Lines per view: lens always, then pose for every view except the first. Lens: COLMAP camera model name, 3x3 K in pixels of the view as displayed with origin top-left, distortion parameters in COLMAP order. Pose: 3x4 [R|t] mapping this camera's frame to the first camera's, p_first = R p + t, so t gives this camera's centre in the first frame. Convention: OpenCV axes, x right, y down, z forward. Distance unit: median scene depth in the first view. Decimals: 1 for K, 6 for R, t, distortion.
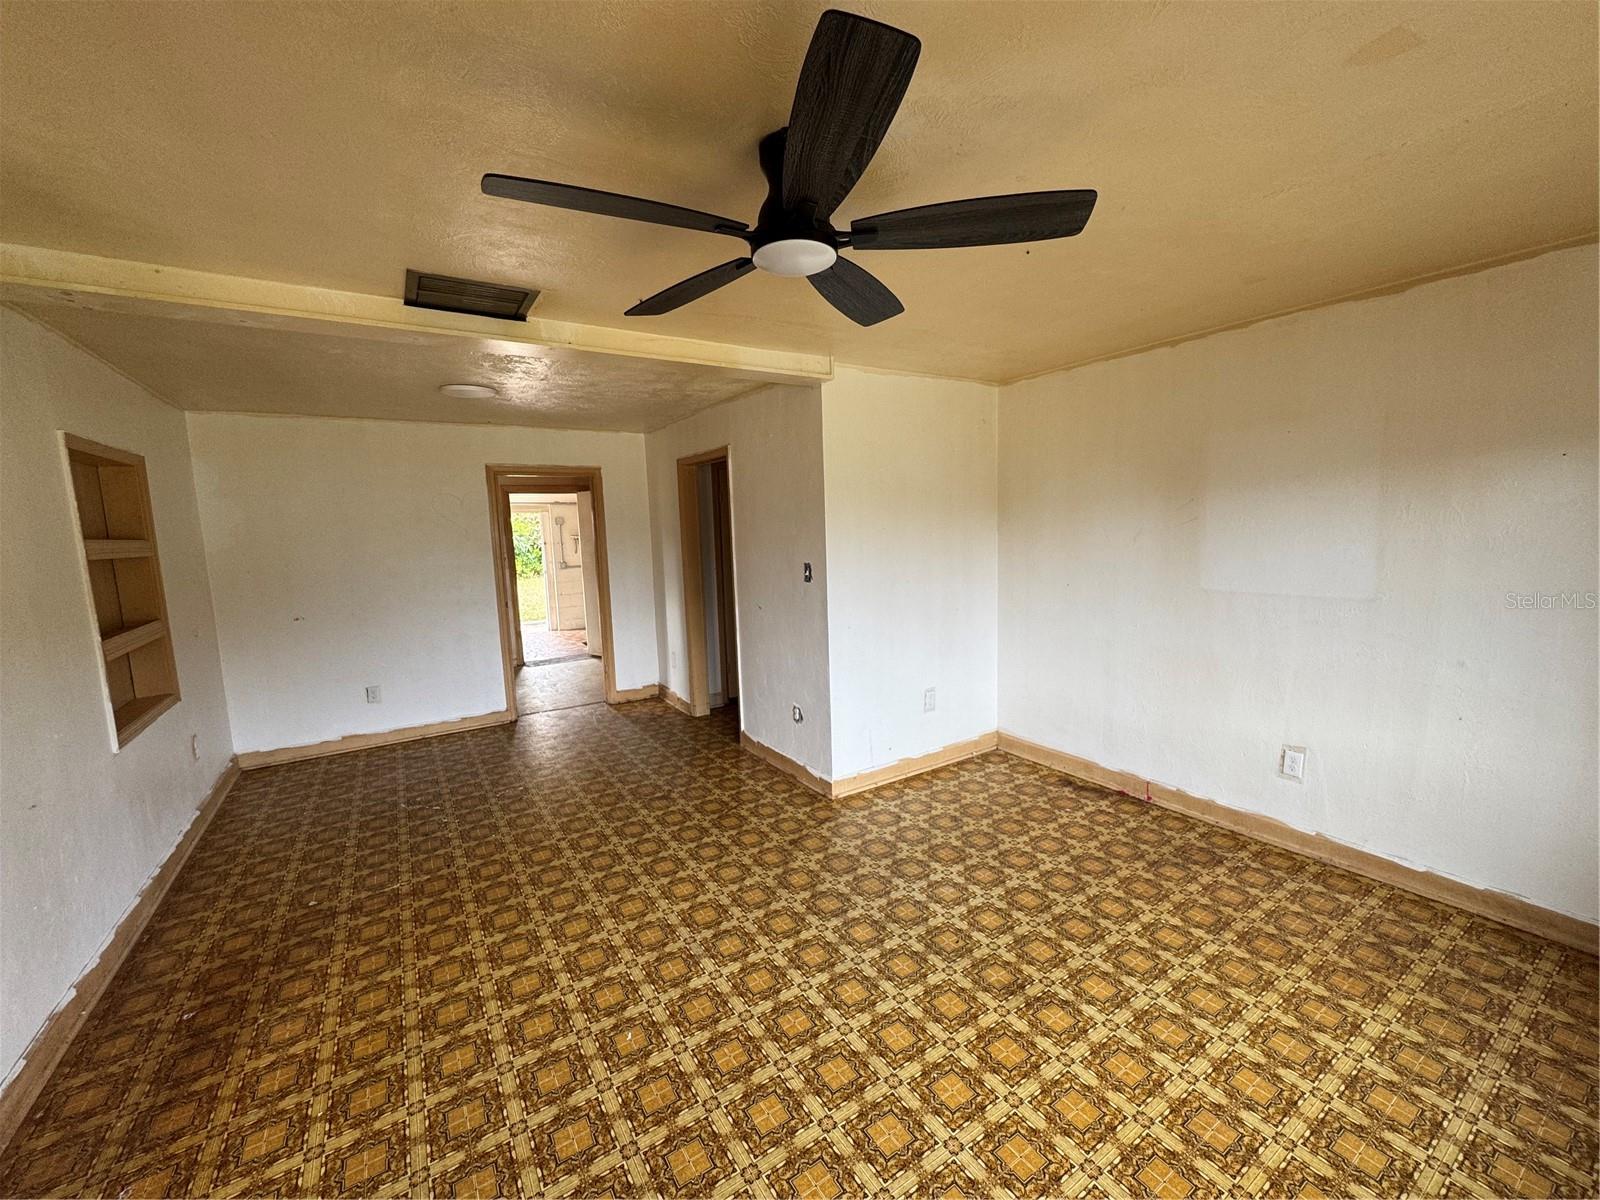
lens RADIAL K [[643.4, 0, 802.7], [0, 643.4, 604.6], [0, 0, 1]] dist [0.001345, -0.000065]
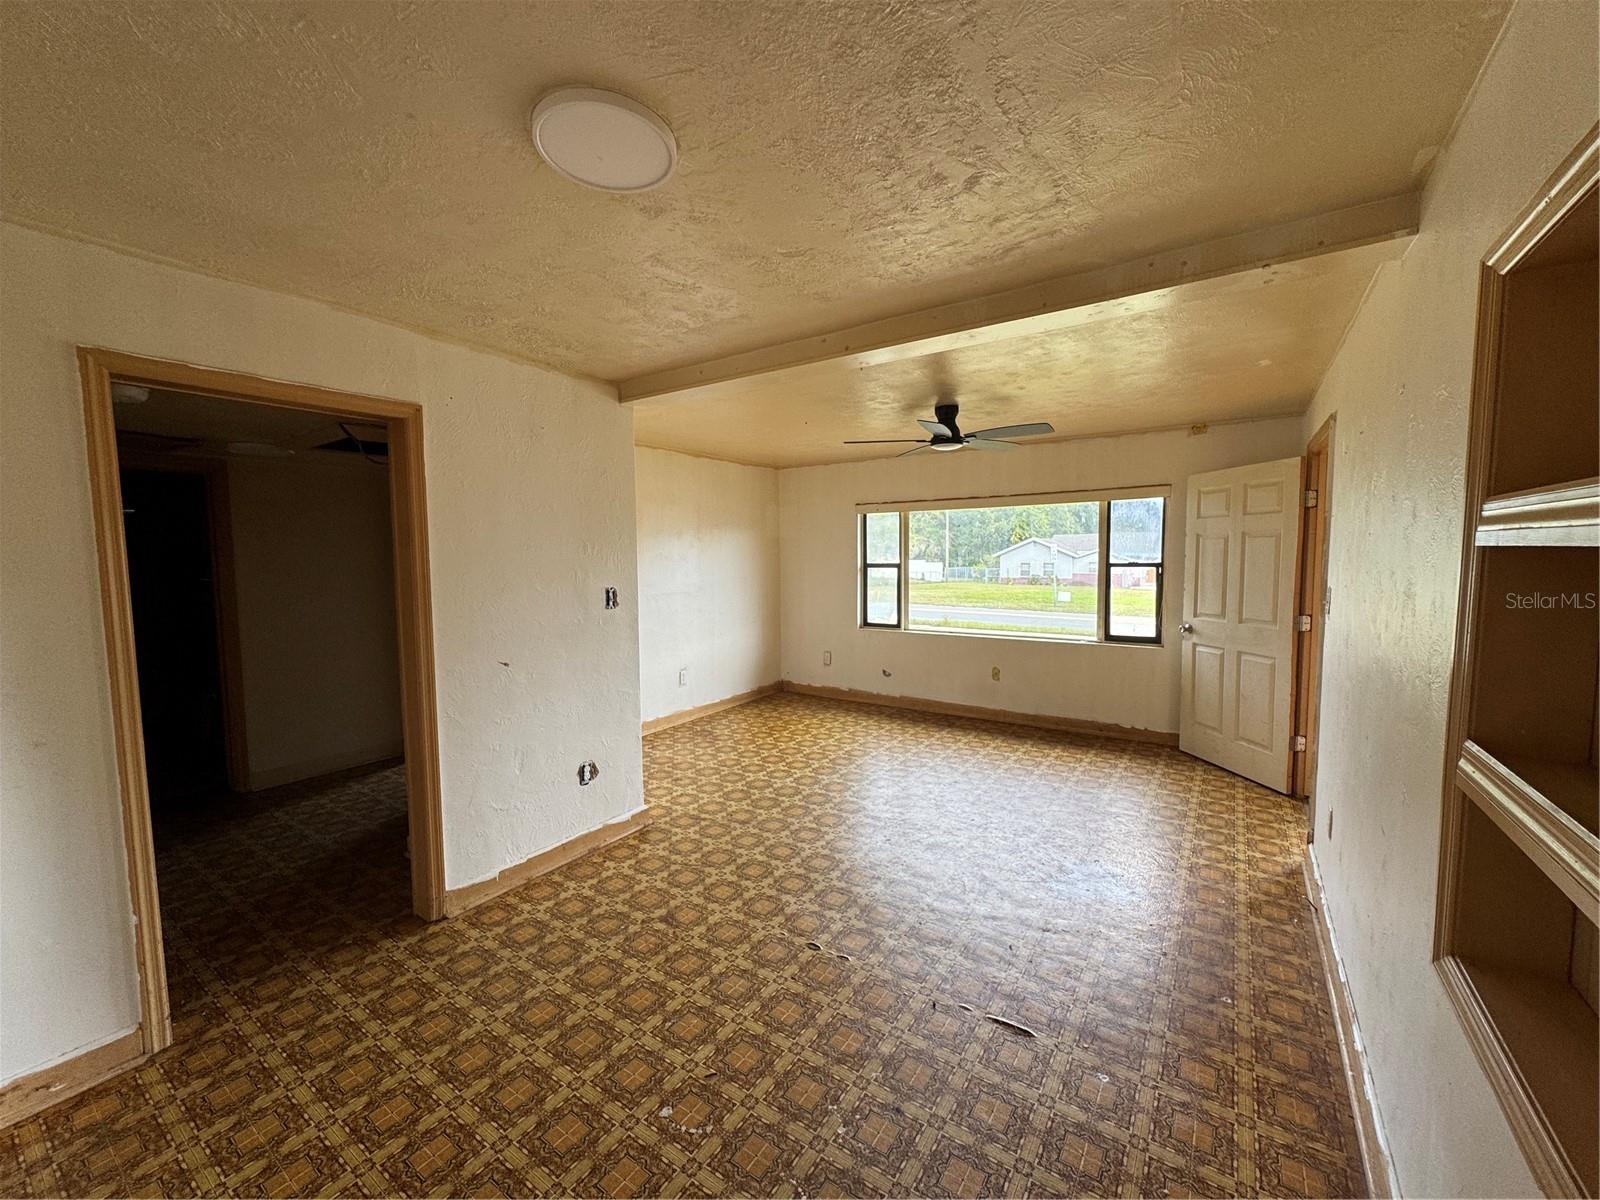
lens RADIAL K [[643.4, 0, 801.8], [0, 643.4, 602.0], [0, 0, 1]] dist [0.001345, -0.000065]
pose [[-0.397867, -0.031422, 0.916905, -1.051365], [0.140093, 0.985612, 0.094566, -0.102292], [-0.906684, 0.166076, -0.387741, 1.250971]]
